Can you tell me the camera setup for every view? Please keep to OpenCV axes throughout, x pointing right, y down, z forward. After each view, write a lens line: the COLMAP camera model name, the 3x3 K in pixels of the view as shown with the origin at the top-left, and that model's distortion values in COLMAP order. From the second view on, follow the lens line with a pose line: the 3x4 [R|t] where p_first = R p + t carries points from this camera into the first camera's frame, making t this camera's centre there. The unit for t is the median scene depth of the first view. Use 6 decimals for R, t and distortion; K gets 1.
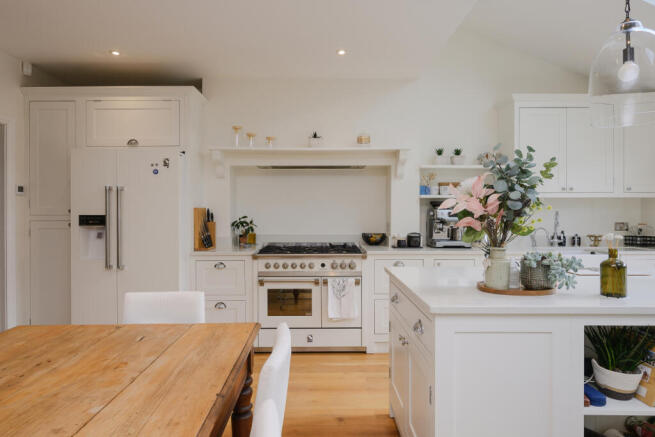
lens RADIAL K [[394.6, 0, 327.8], [0, 394.6, 215.7], [0, 0, 1]] dist [0.001364, -0.000596]
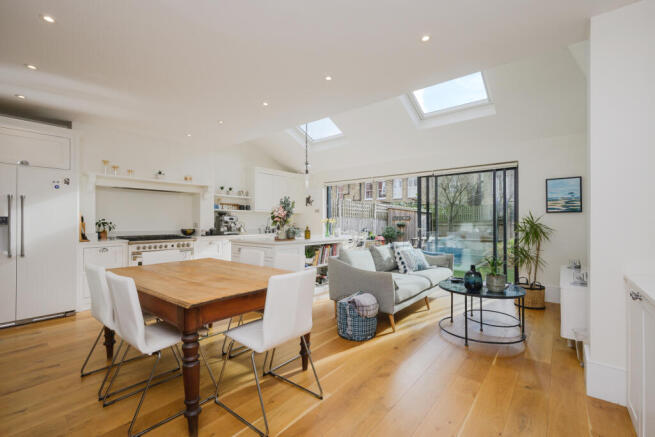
lens RADIAL K [[291.1, 0, 327.4], [0, 291.1, 221.2], [0, 0, 1]] dist [0.000864, 0.001378]
pose [[0.639749, 0.002371, 0.768580, -0.545705], [0.007235, 0.999932, -0.009107, 0.027248], [-0.768550, 0.011387, 0.639689, -0.388820]]
